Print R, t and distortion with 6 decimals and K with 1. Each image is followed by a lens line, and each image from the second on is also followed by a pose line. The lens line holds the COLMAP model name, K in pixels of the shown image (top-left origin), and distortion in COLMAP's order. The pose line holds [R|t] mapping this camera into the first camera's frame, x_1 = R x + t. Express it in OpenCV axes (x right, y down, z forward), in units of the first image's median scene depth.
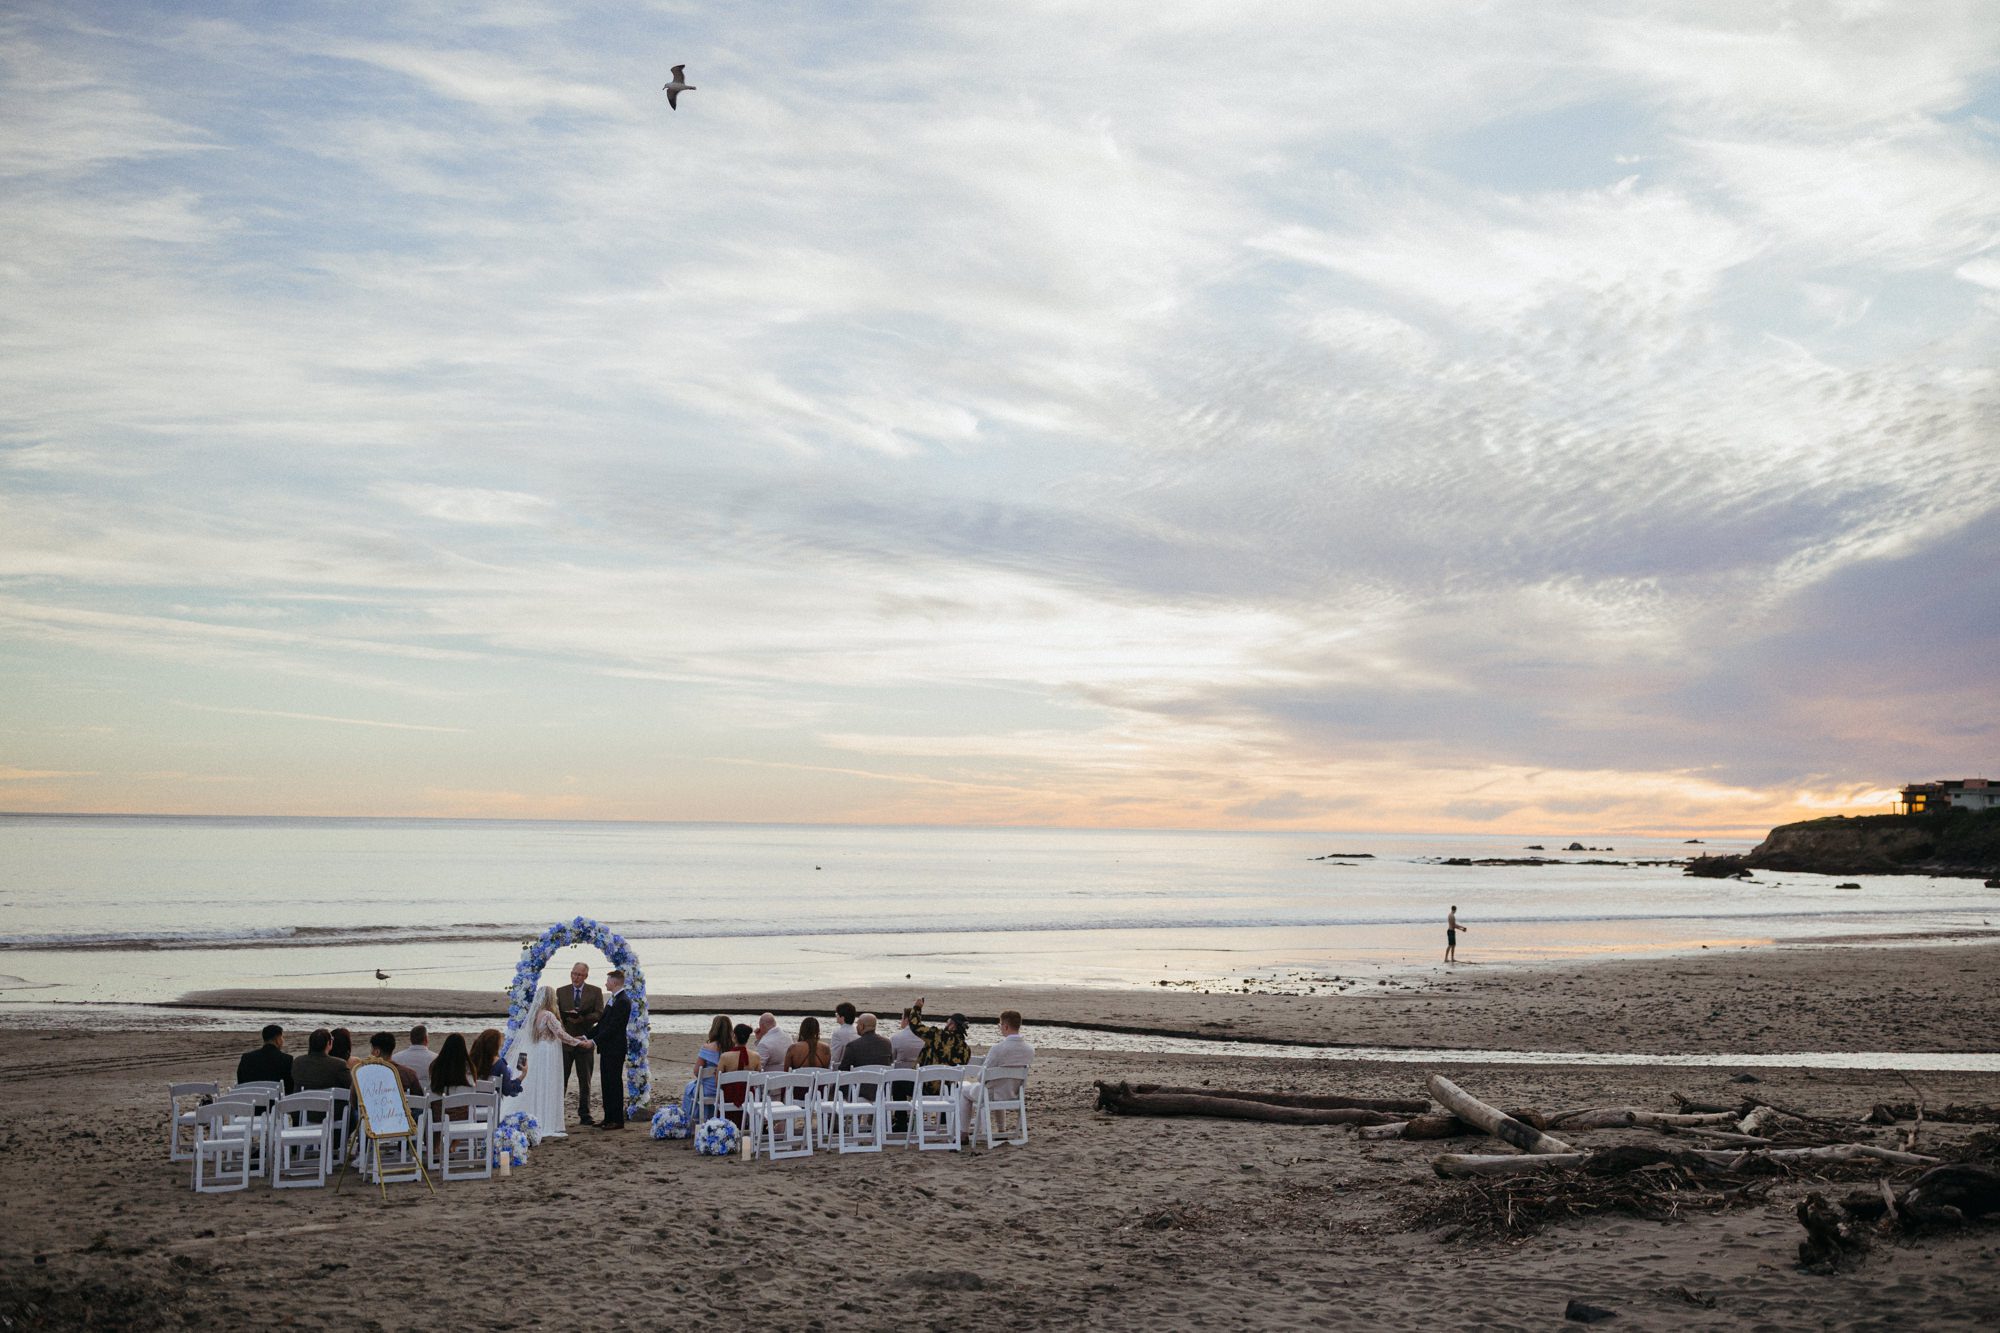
lens RADIAL K [[1945.2, 0, 991.6], [0, 1945.2, 670.6], [0, 0, 1]] dist [-0.004960, 0.000000]
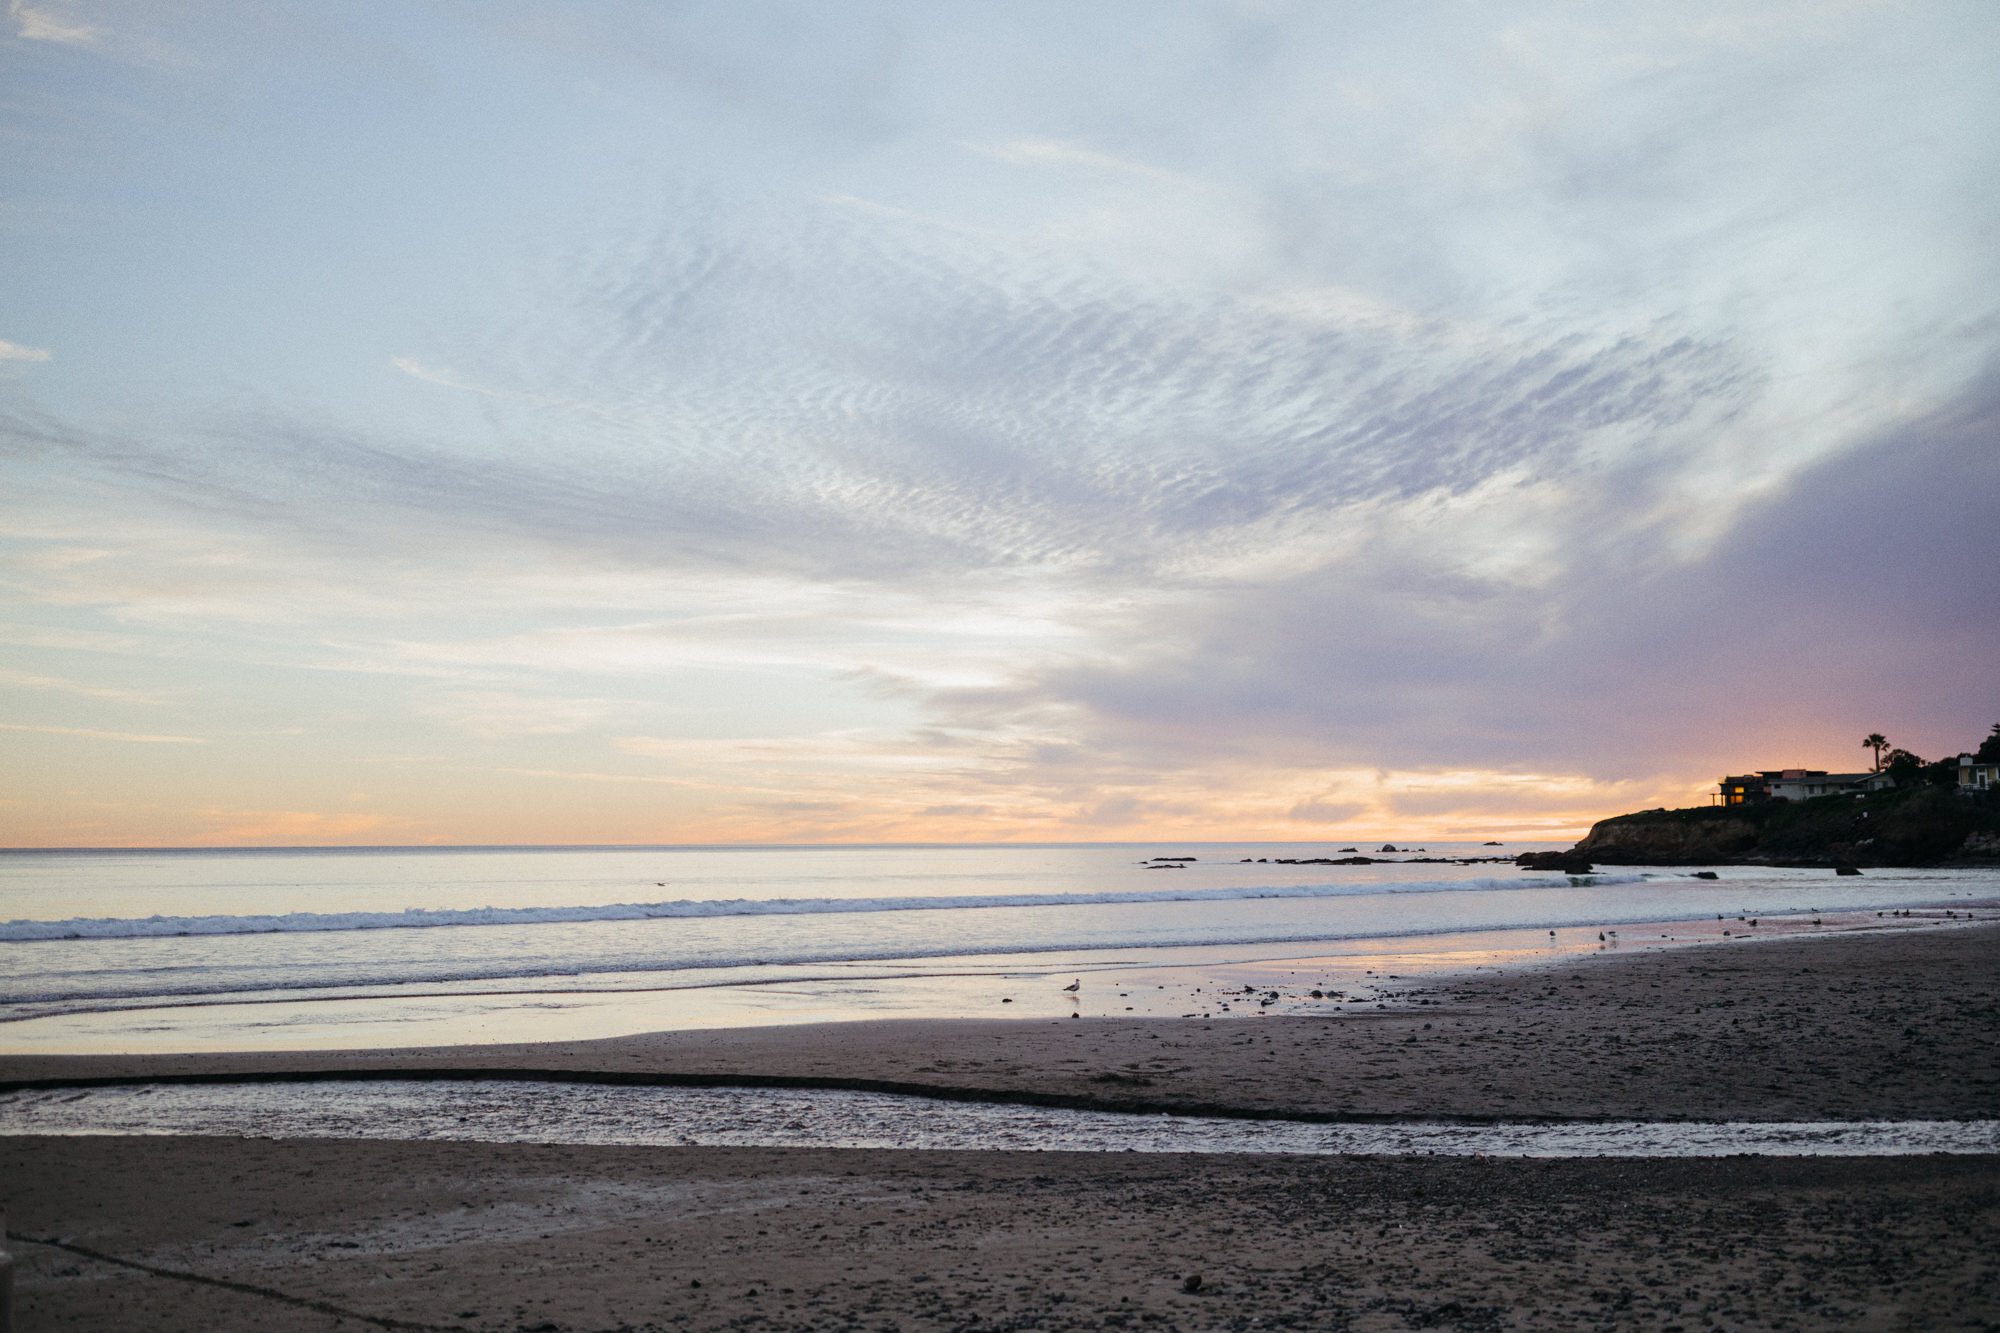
lens RADIAL K [[1945.2, 0, 997.2], [0, 1945.2, 668.4], [0, 0, 1]] dist [-0.004960, 0.000000]
pose [[0.994957, -0.008397, 0.099950, 0.025119], [0.009189, 0.999930, -0.007474, 0.067910], [-0.099880, 0.008355, 0.994964, 0.448083]]
